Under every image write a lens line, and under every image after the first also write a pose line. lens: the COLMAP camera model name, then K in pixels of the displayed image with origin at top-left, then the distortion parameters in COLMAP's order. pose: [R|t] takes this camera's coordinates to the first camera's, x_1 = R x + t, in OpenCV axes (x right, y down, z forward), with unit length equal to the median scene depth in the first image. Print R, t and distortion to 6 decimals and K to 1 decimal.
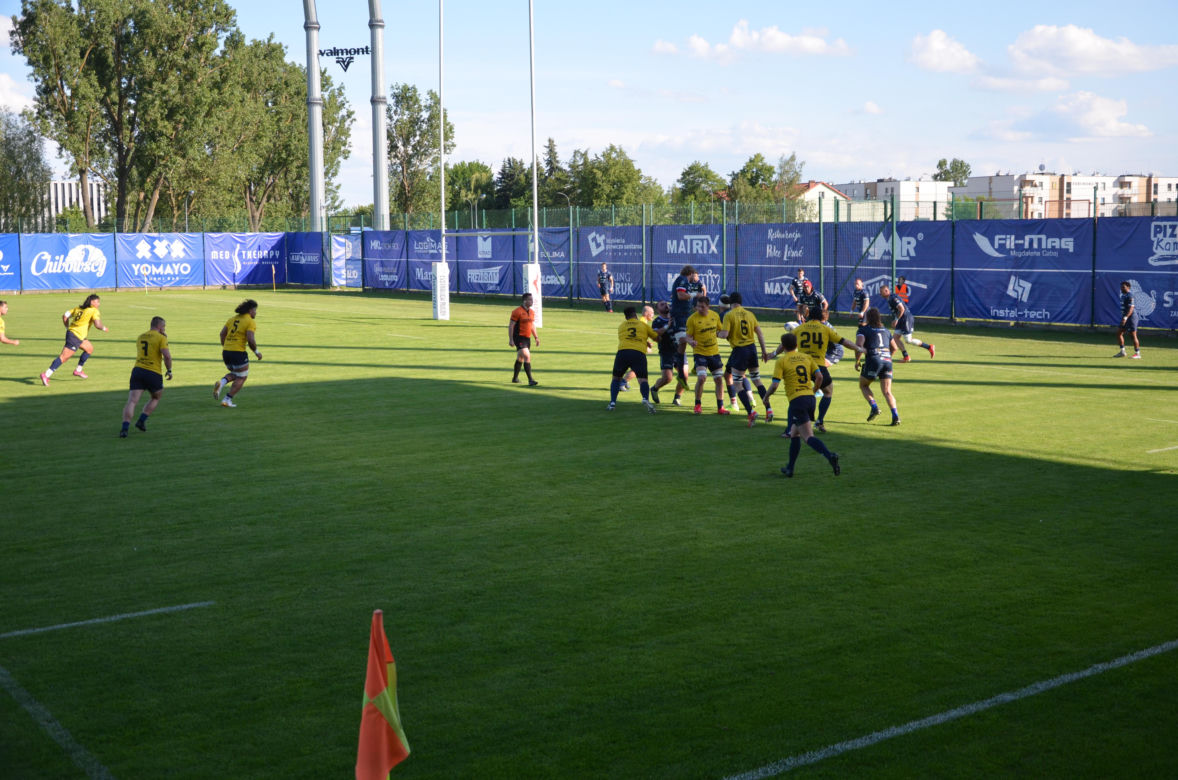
lens RADIAL K [[1446.0, 0, 603.6], [0, 1446.0, 415.7], [0, 0, 1]] dist [-0.023973, 0.093635]
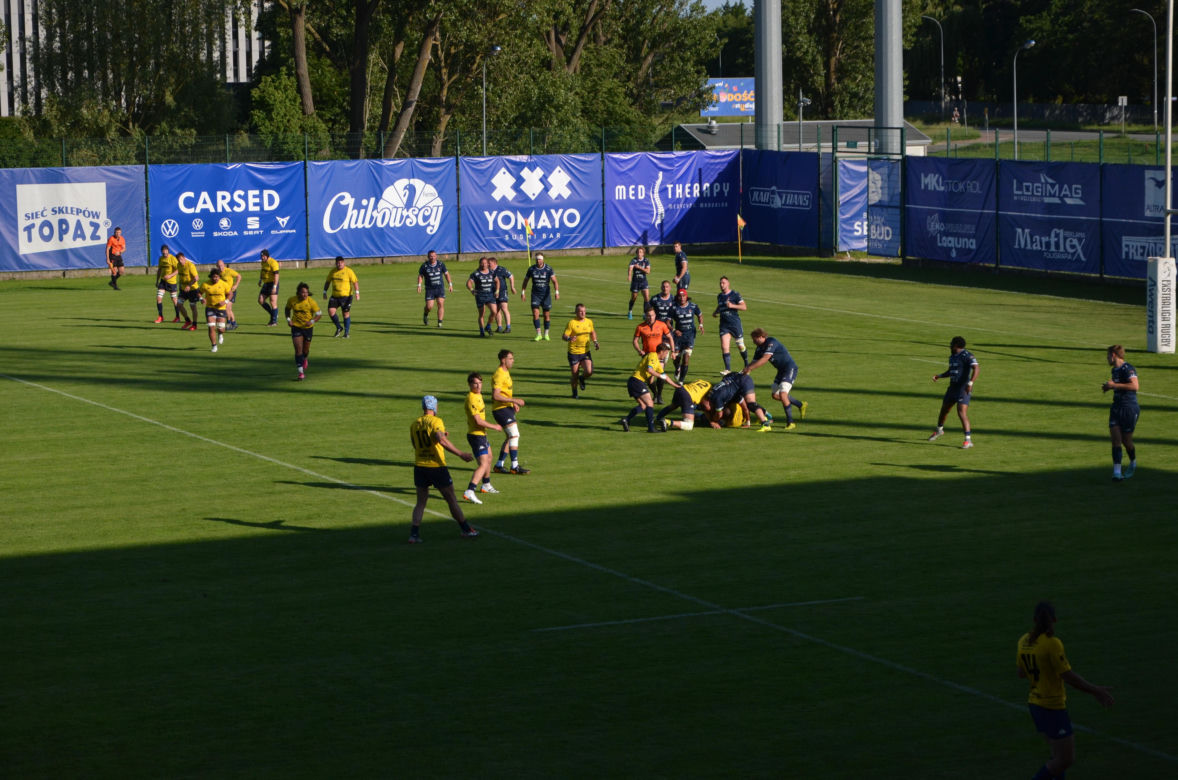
lens RADIAL K [[3093.4, 0, 589.0], [0, 3093.4, 390.0], [0, 0, 1]] dist [-0.010921, 0.470961]
pose [[0.982551, 0.012659, -0.185560, -0.064085], [-0.016480, 0.999682, -0.019065, -0.013478], [0.185259, 0.021791, 0.982448, -0.181576]]
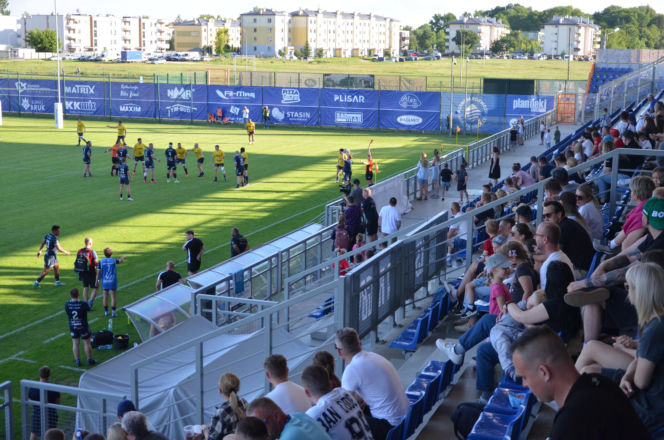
lens RADIAL K [[926.1, 0, 347.8], [0, 926.1, 219.5], [0, 0, 1]] dist [-0.017403, 0.111034]
pose [[0.834334, -0.079020, 0.545567, -0.279155], [0.047793, 0.996315, 0.071217, 0.003915], [-0.549184, -0.033344, 0.835036, -0.338855]]
